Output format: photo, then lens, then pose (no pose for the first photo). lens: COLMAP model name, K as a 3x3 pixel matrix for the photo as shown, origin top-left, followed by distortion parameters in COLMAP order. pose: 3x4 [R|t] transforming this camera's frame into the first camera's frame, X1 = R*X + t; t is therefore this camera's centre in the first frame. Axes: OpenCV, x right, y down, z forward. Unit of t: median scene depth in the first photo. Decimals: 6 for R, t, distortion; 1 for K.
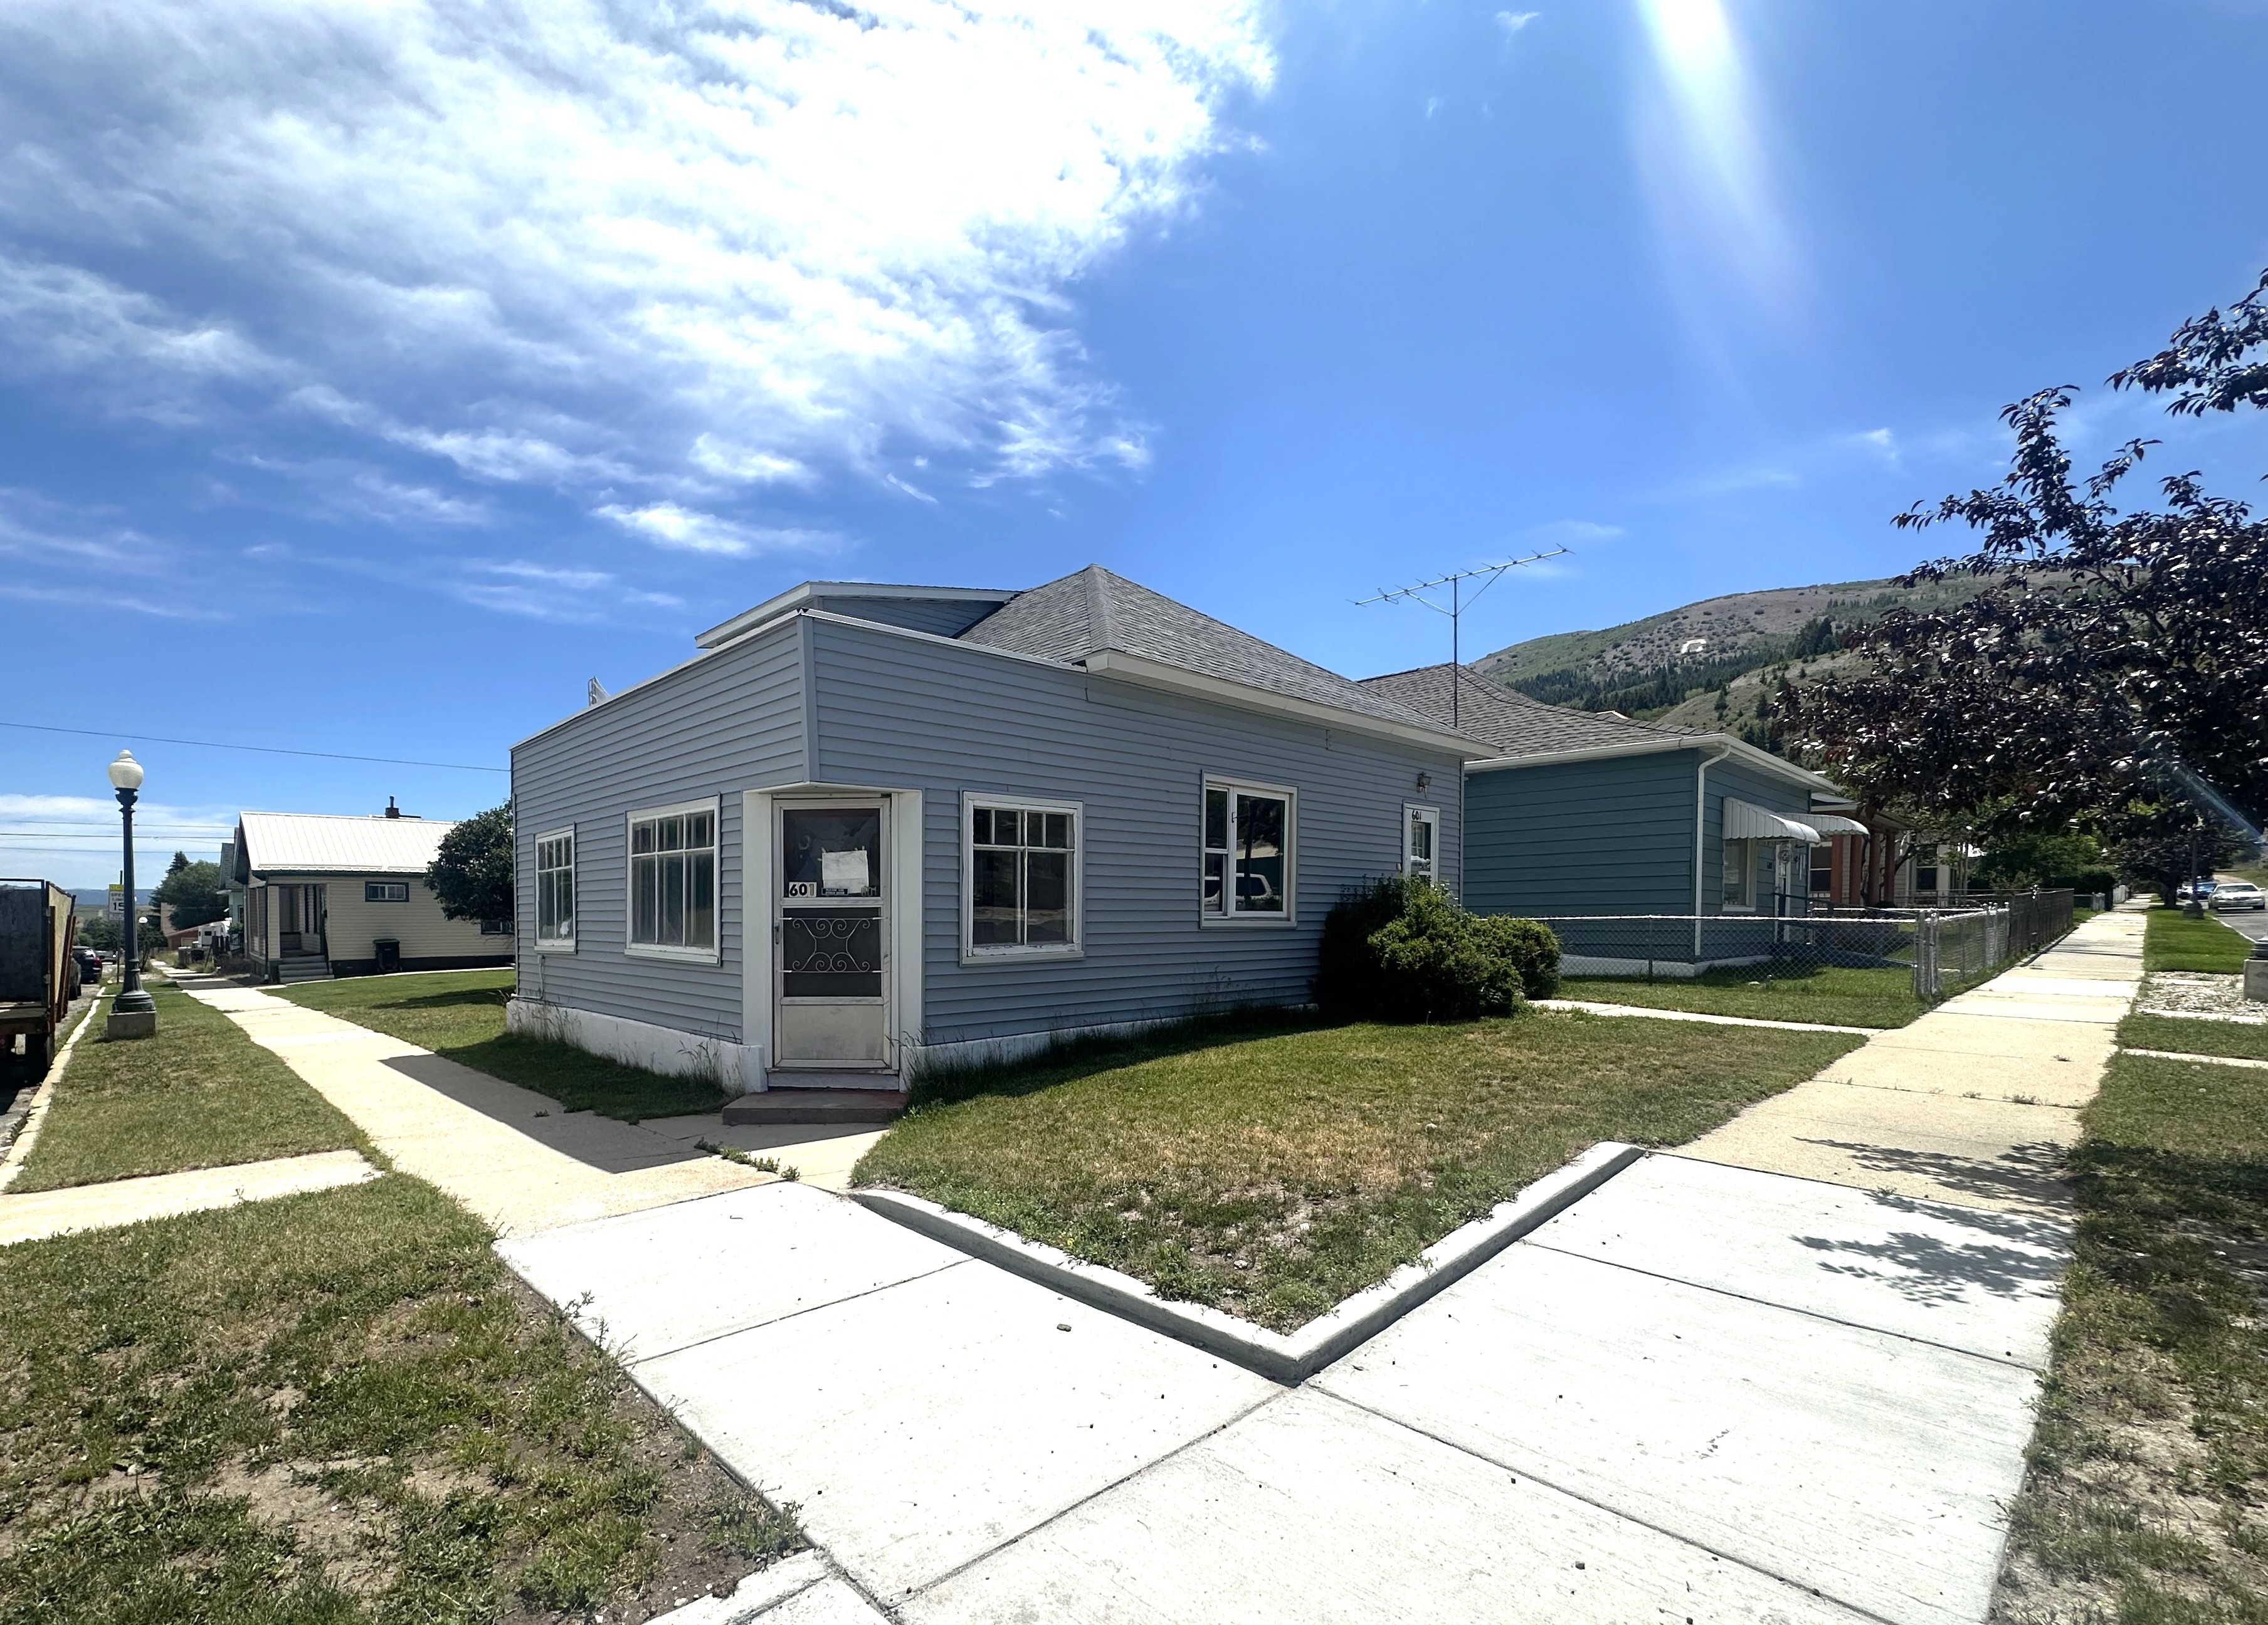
lens RADIAL K [[1011.2, 0, 1133.9], [0, 1011.2, 865.1], [0, 0, 1]] dist [-0.000455, -0.000452]
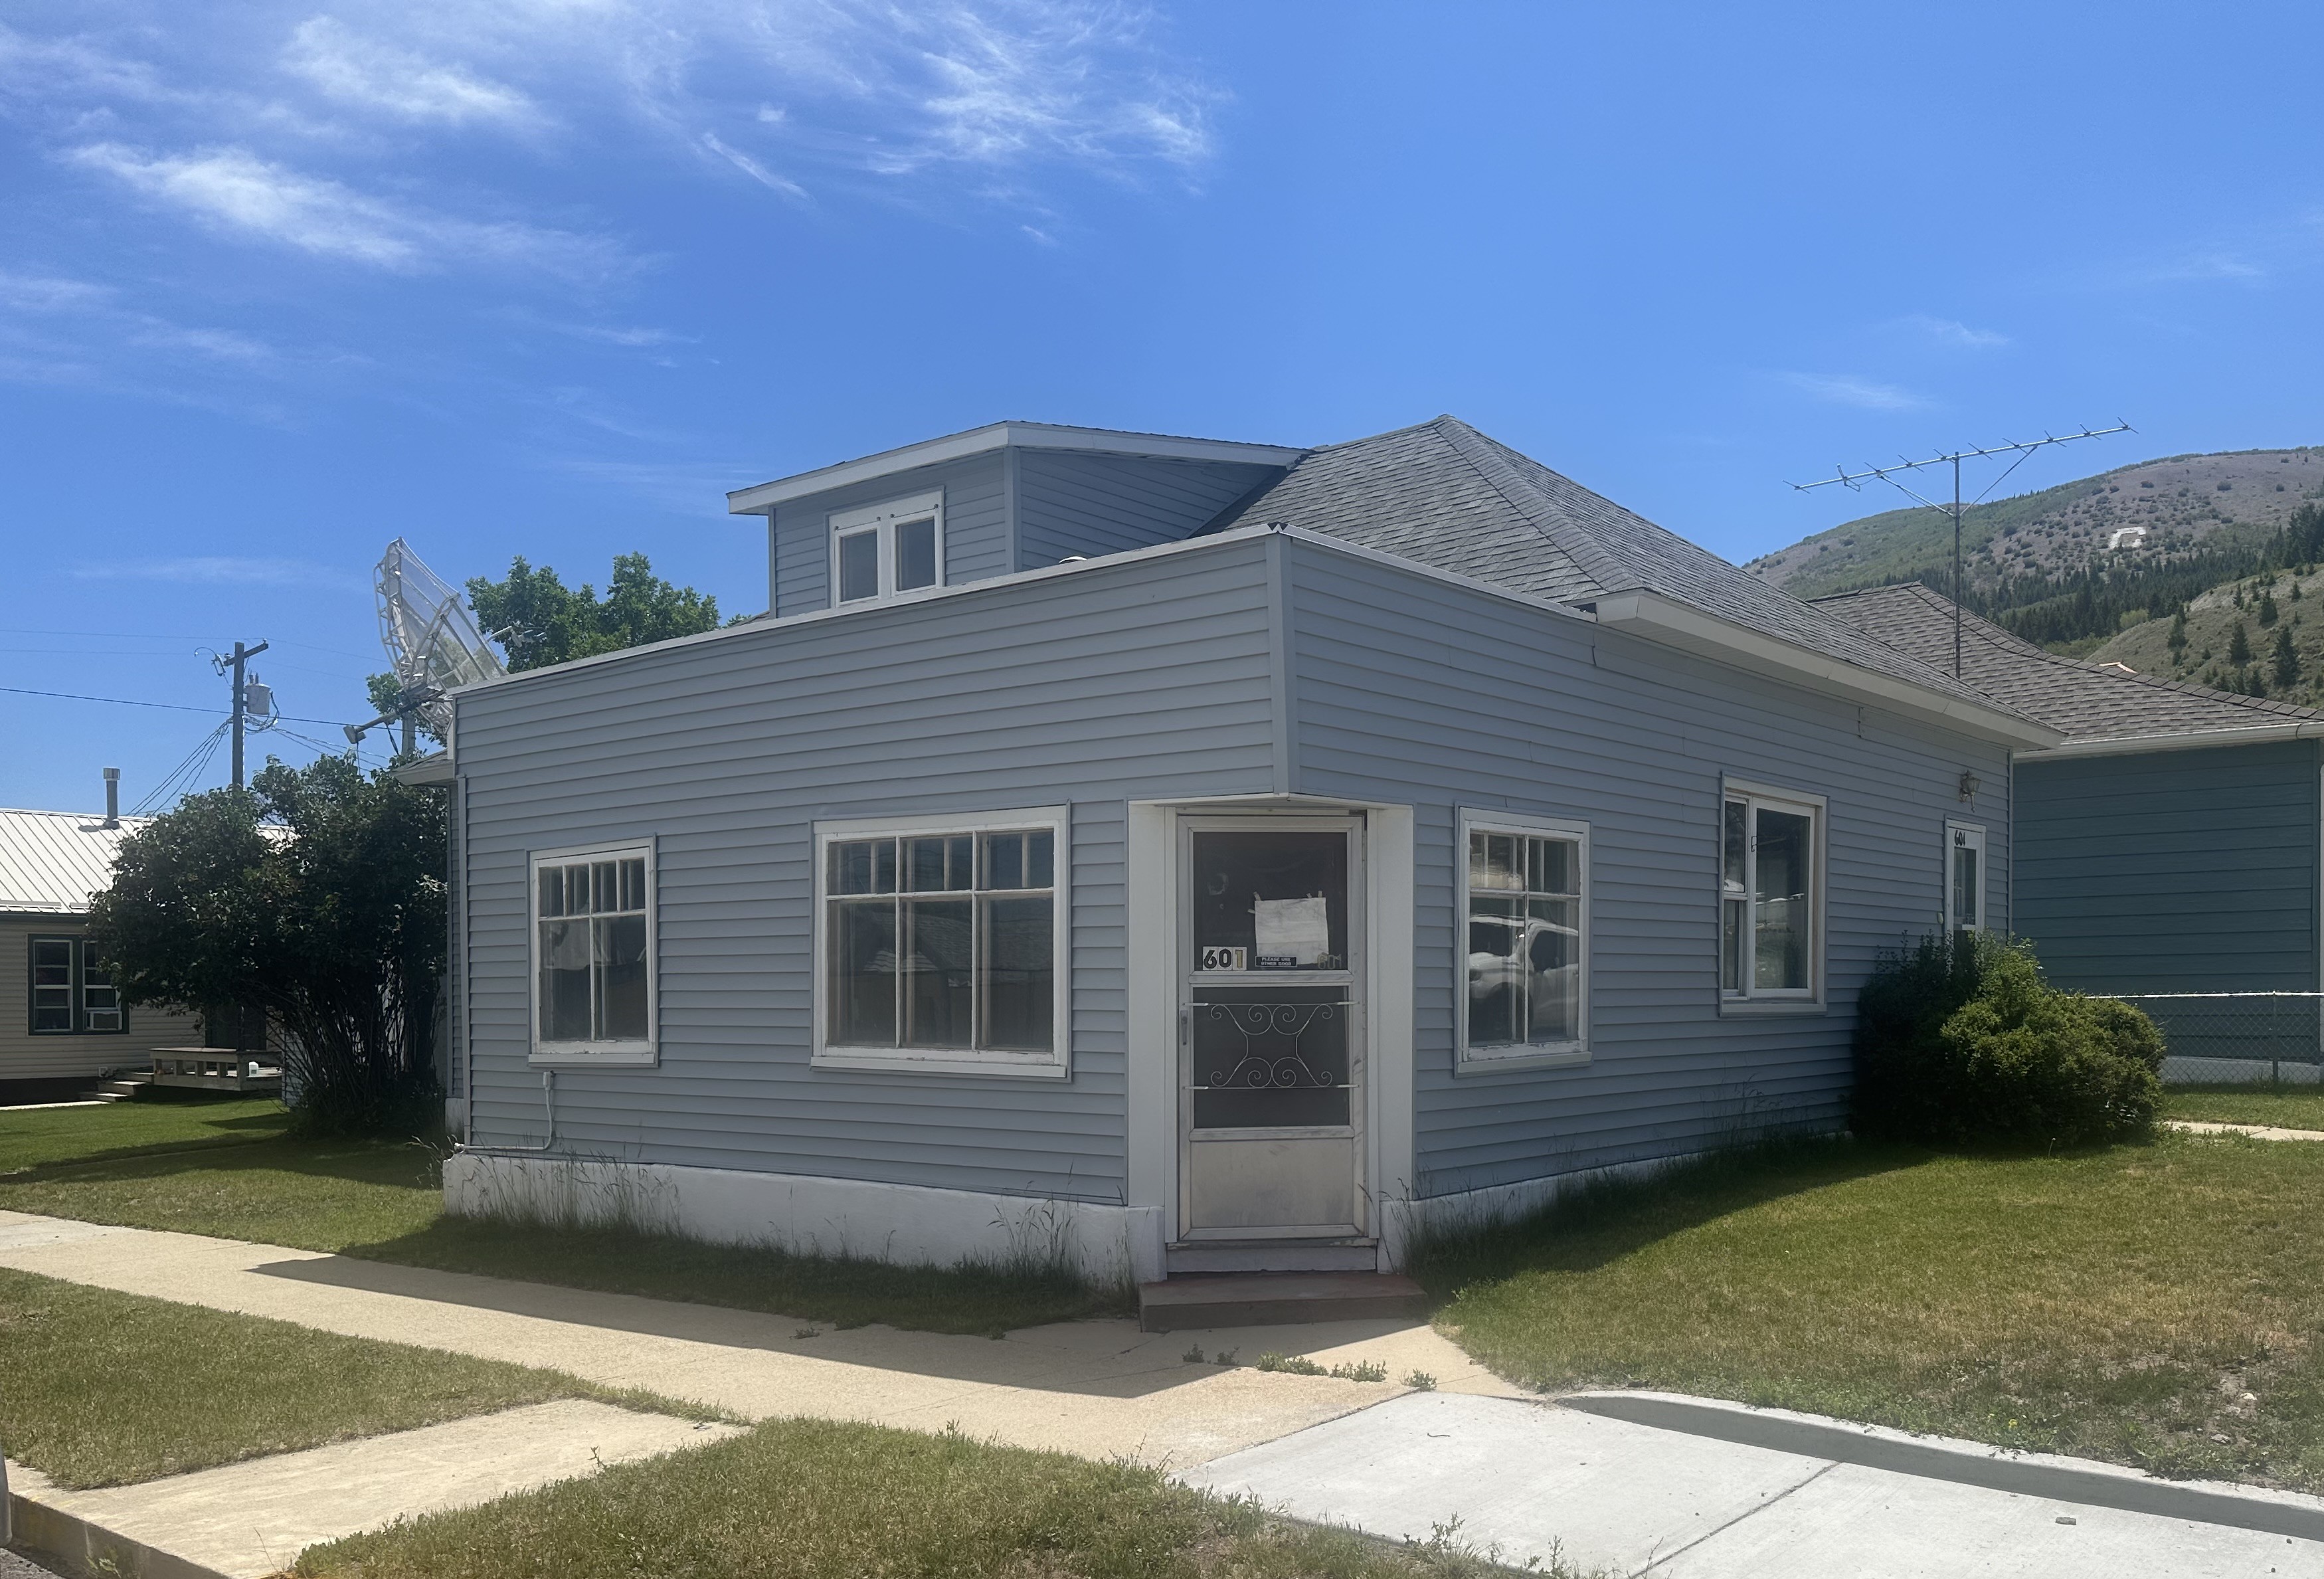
lens RADIAL K [[2056.4, 0, 1283.2], [0, 2056.4, 792.3], [0, 0, 1]] dist [0.069506, -0.091935]
pose [[0.977082, 0.016292, 0.212239, -0.459607], [-0.007684, 0.999116, -0.041319, -0.021971], [-0.212725, 0.038741, 0.976344, -0.226293]]
